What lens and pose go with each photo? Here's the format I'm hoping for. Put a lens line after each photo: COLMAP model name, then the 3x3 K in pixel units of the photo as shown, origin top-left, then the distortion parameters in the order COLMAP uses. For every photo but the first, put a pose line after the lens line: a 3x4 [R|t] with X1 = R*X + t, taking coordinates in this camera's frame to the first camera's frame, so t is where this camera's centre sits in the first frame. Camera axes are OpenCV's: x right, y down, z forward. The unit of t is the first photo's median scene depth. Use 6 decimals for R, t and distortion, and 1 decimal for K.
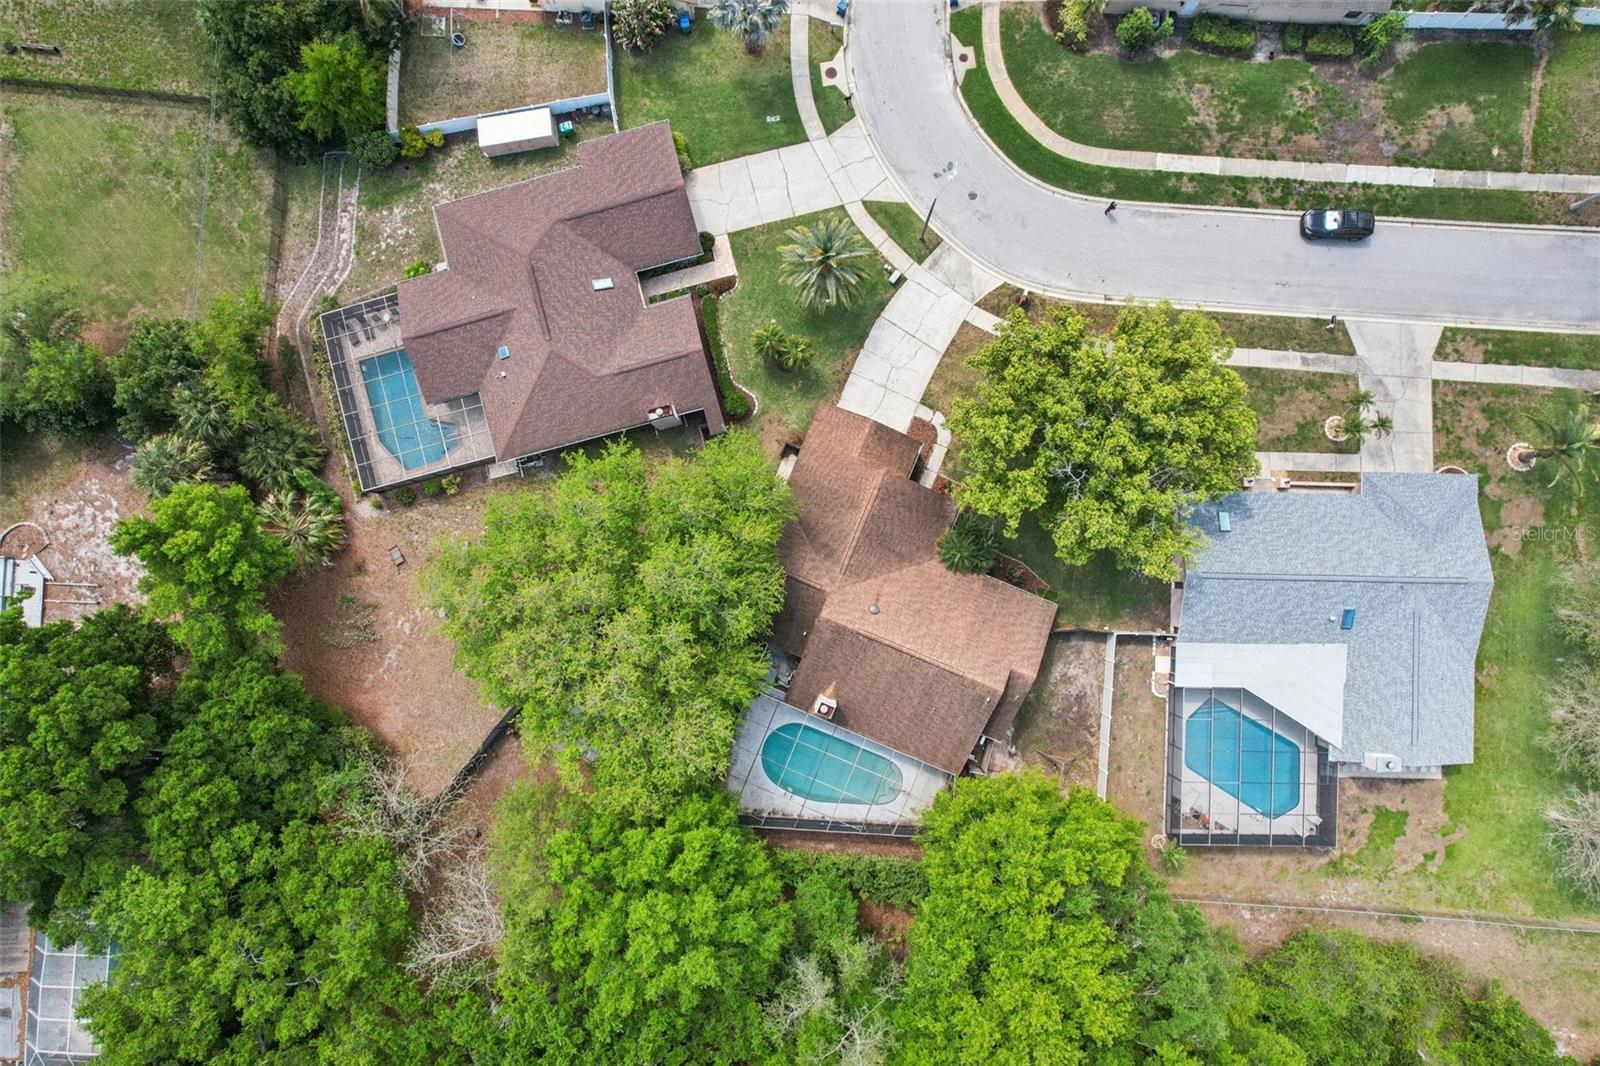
lens RADIAL K [[1030.6, 0, 794.6], [0, 1030.6, 536.3], [0, 0, 1]] dist [-0.059702, 0.048905]
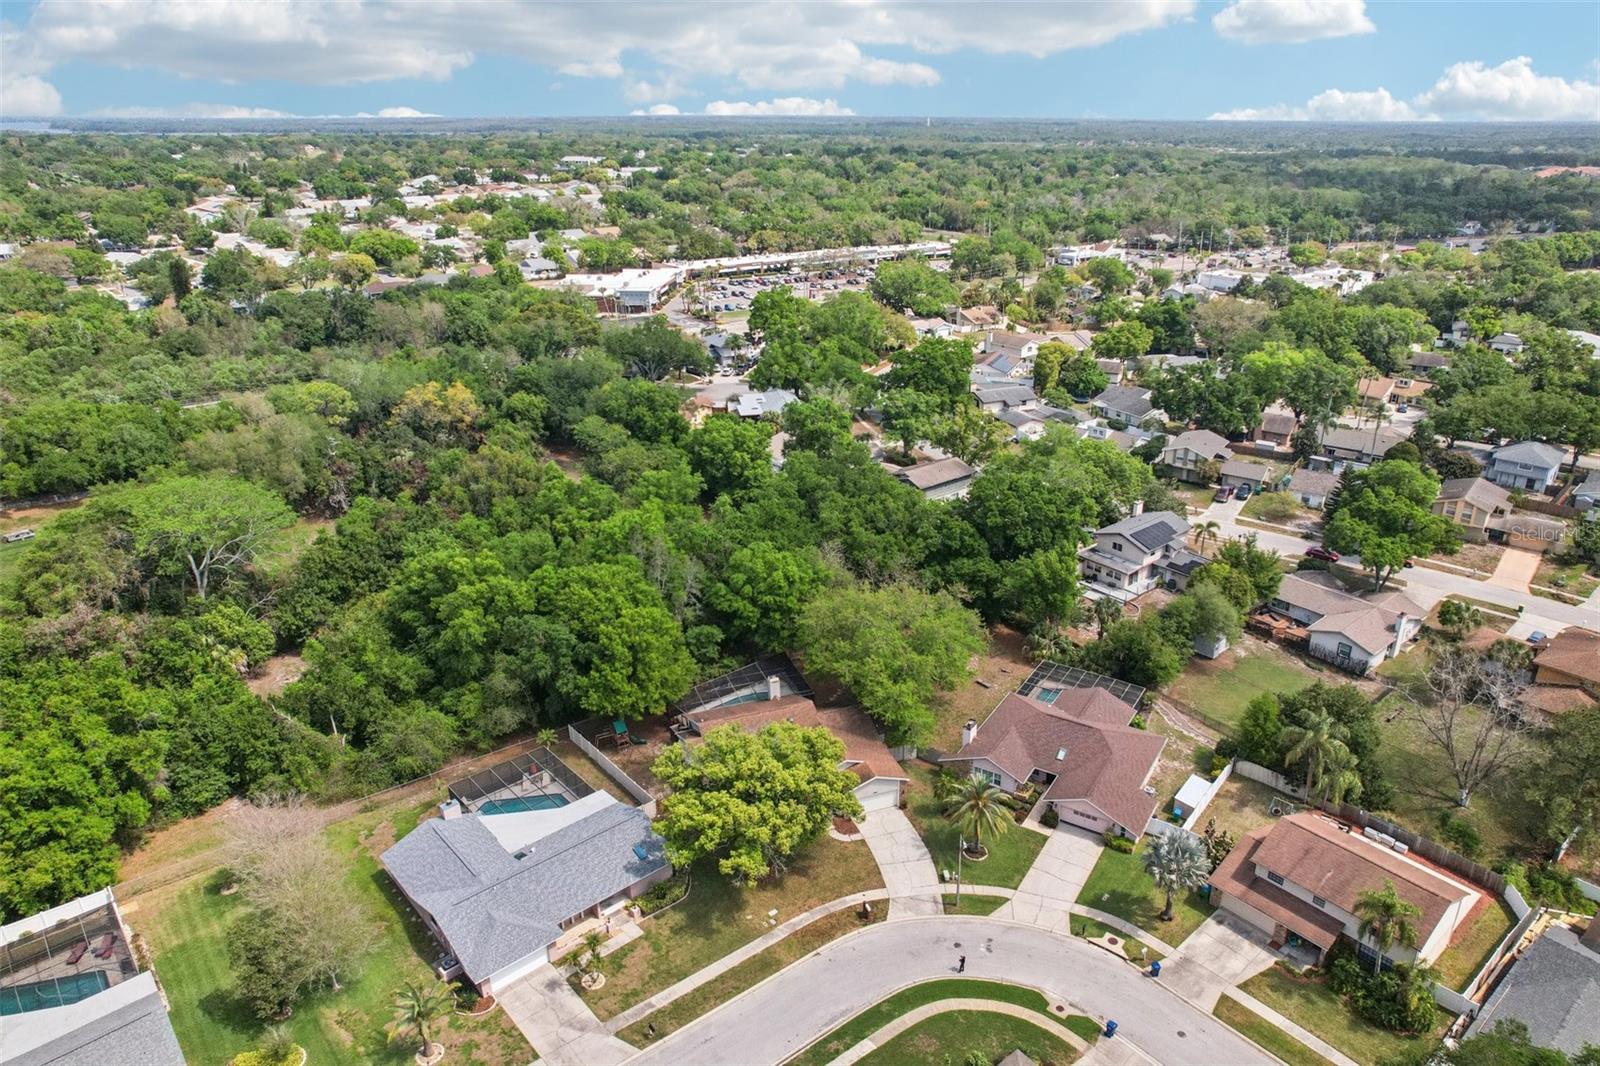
lens RADIAL K [[1030.6, 0, 826.2], [0, 1030.6, 529.9], [0, 0, 1]] dist [-0.059702, 0.048905]
pose [[-0.718352, 0.270064, -0.641121, 0.922864], [-0.695613, -0.266116, 0.667311, -0.897351], [0.009605, 0.925337, 0.379025, 0.096593]]
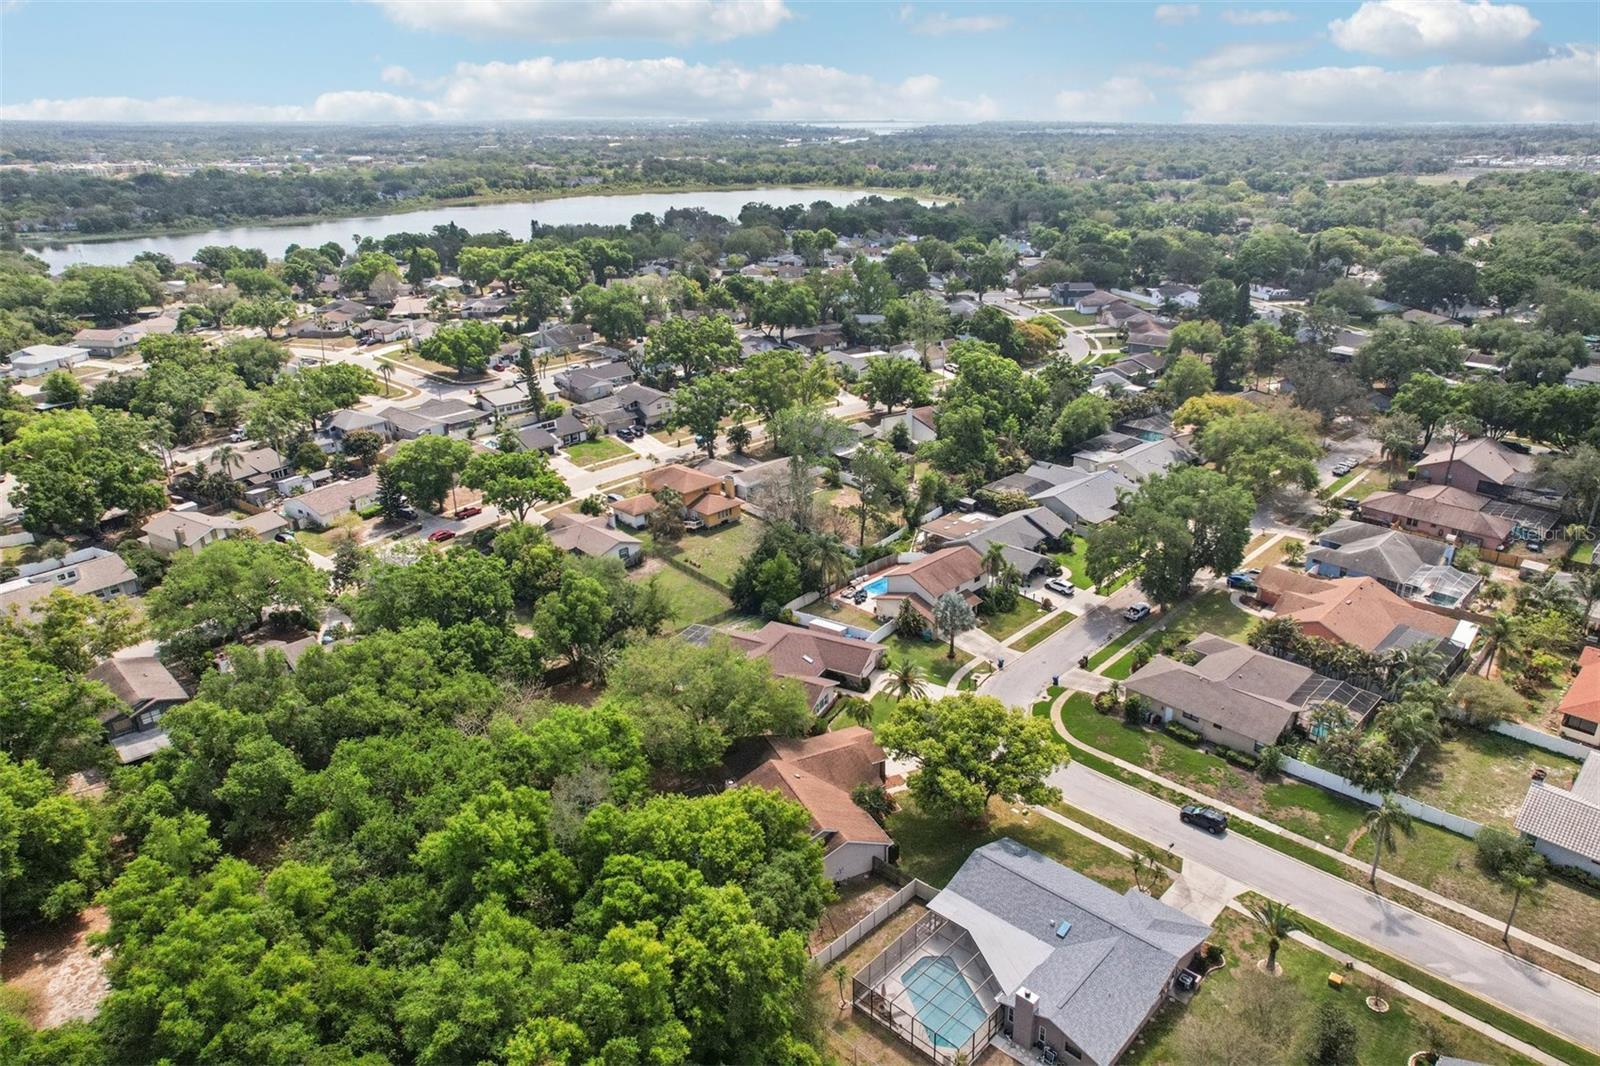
lens RADIAL K [[1030.6, 0, 809.6], [0, 1030.6, 535.7], [0, 0, 1]] dist [-0.059702, 0.048905]
pose [[0.745303, 0.266111, -0.611317, 0.890673], [-0.666721, 0.301031, -0.681809, 0.957693], [0.002589, 0.915732, 0.401781, 0.012544]]
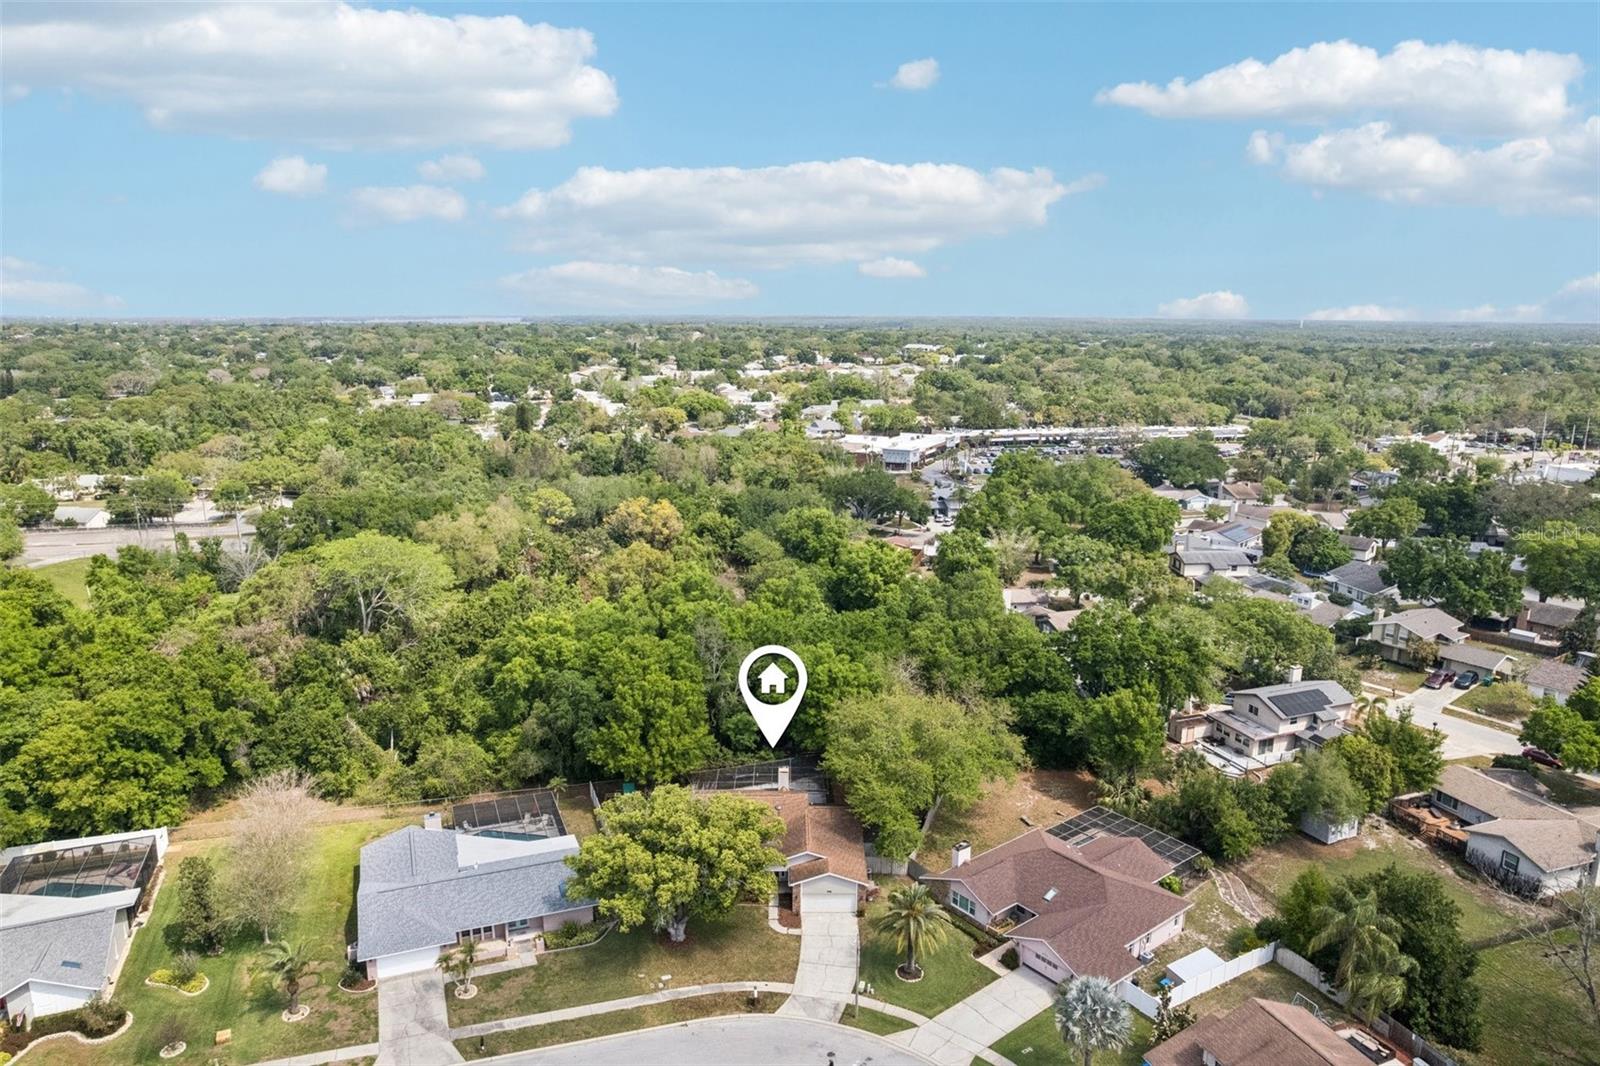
lens RADIAL K [[1030.6, 0, 807.5], [0, 1030.6, 535.8], [0, 0, 1]] dist [-0.059702, 0.048905]
pose [[-0.915947, 0.091813, -0.390655, 0.570095], [-0.401201, -0.187975, 0.896495, -1.191369], [0.008877, 0.977873, 0.209010, 0.237448]]
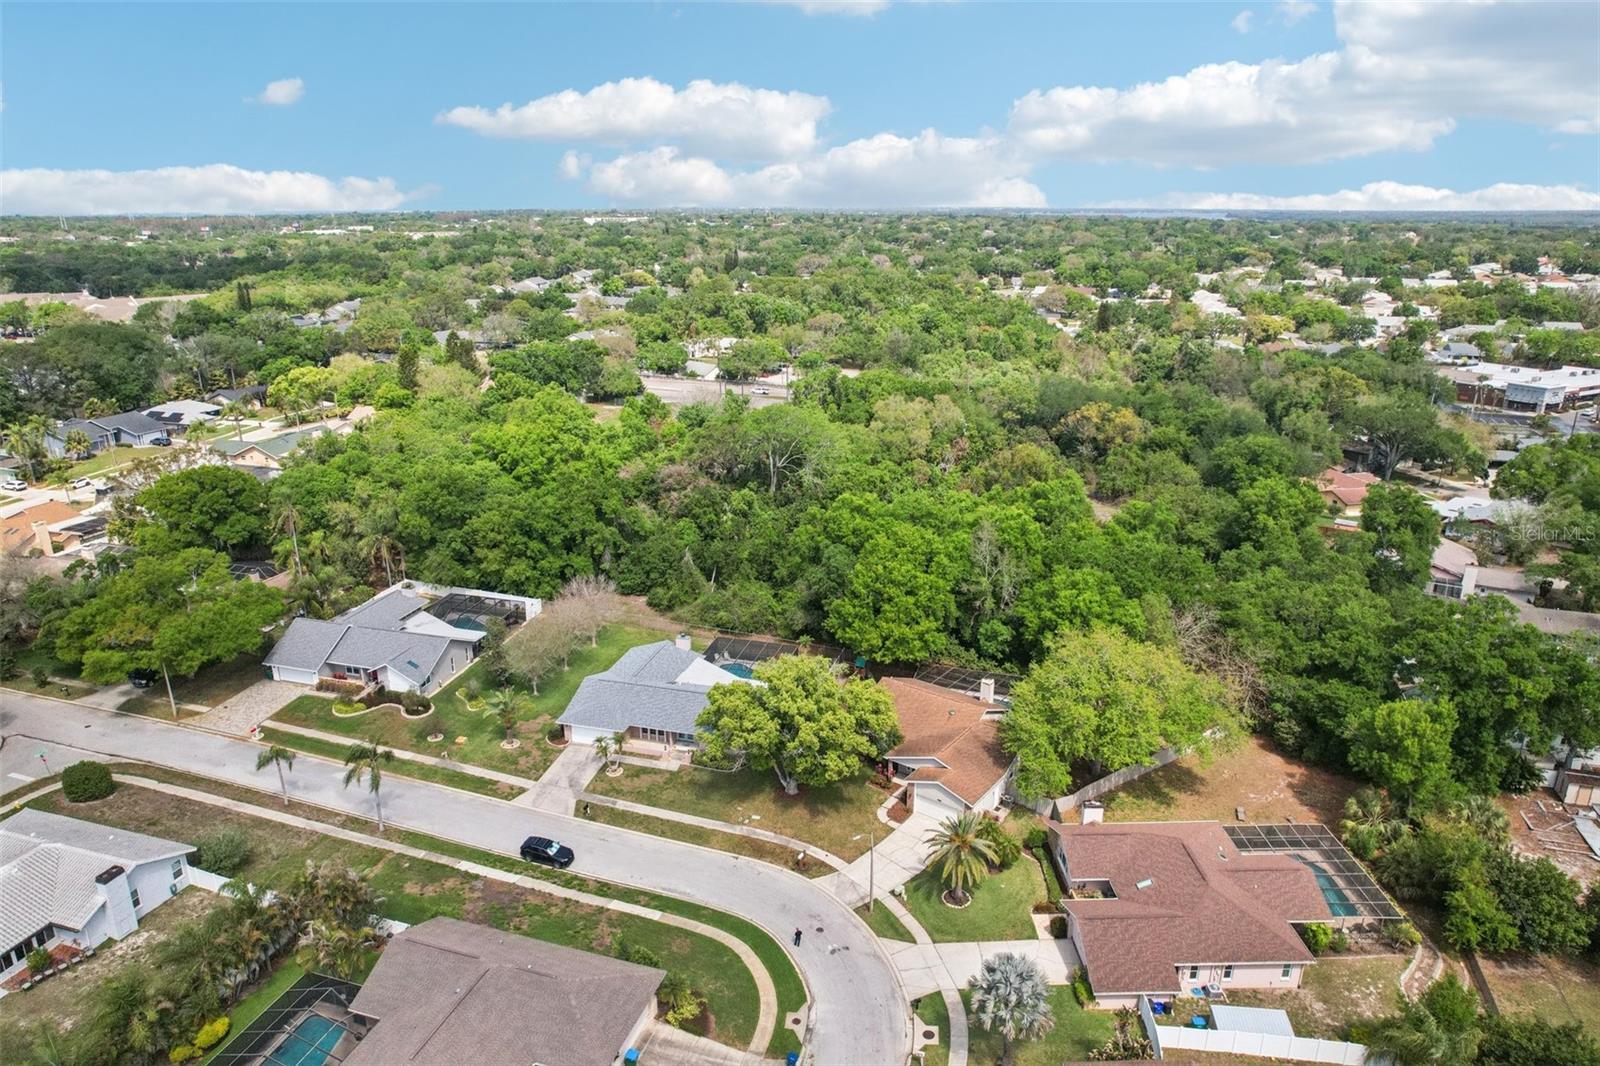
lens RADIAL K [[1030.6, 0, 815.9], [0, 1030.6, 517.2], [0, 0, 1]] dist [-0.059702, 0.048905]
pose [[-0.973519, -0.058018, 0.221122, -0.047798], [0.228501, -0.276333, 0.933503, -1.278664], [0.006943, 0.959309, 0.282273, 0.235144]]
